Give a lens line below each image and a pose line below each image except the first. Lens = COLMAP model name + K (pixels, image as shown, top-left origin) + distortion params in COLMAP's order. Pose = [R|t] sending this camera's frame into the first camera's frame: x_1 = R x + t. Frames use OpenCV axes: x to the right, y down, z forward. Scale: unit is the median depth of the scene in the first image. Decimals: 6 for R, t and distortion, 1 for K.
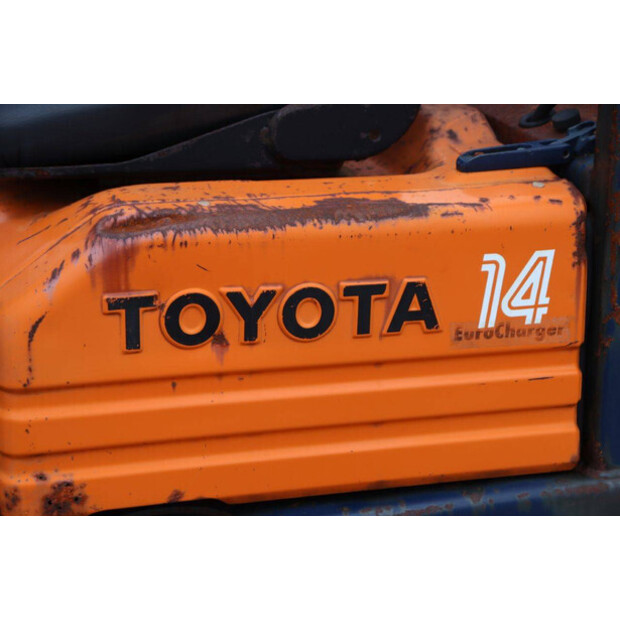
lens RADIAL K [[1201.2, 0, 311.6], [0, 1201.2, 310.7], [0, 0, 1]] dist [0.222120, 0.000000]
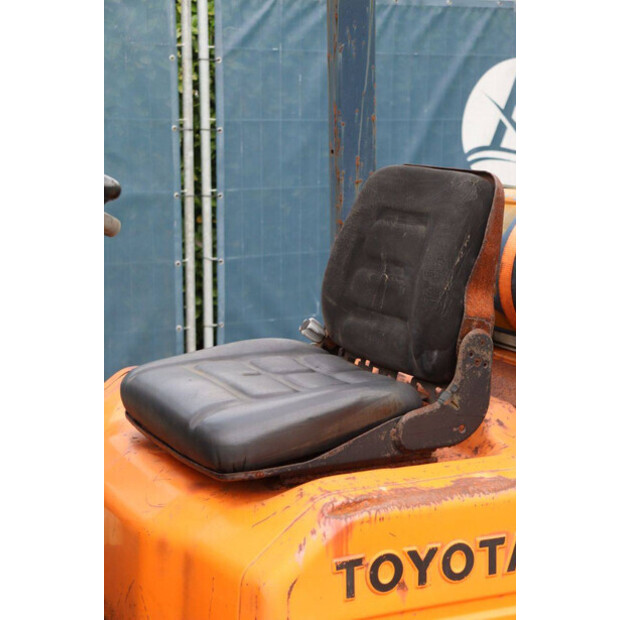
lens RADIAL K [[1154.9, 0, 309.4], [0, 1154.9, 307.2], [0, 0, 1]] dist [0.243899, 0.000000]
pose [[0.984514, -0.044179, 0.169648, -0.397767], [0.076859, 0.978536, -0.191207, -0.040813], [-0.157560, 0.201285, 0.966778, -0.378728]]
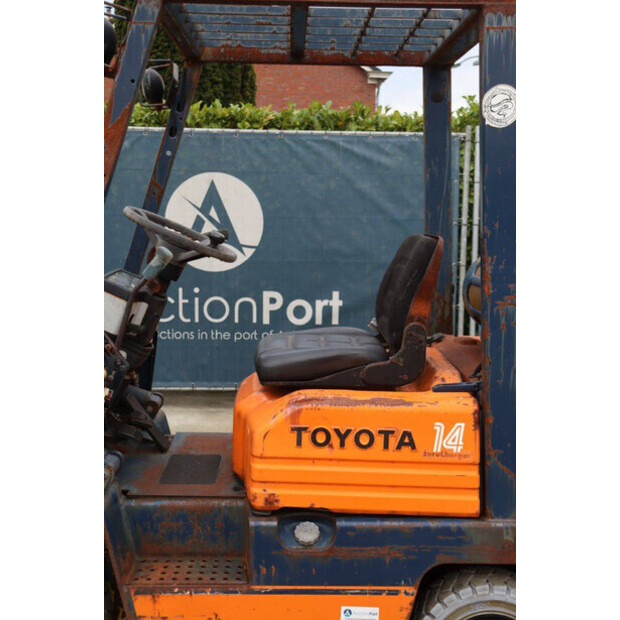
lens RADIAL K [[771.0, 0, 311.4], [0, 771.0, 310.9], [0, 0, 1]] dist [-0.011571, 0.000000]
pose [[0.961612, 0.023222, -0.273428, 0.346815], [-0.090710, 0.967299, -0.236864, 0.143536], [0.258987, 0.252574, 0.932273, -0.707484]]
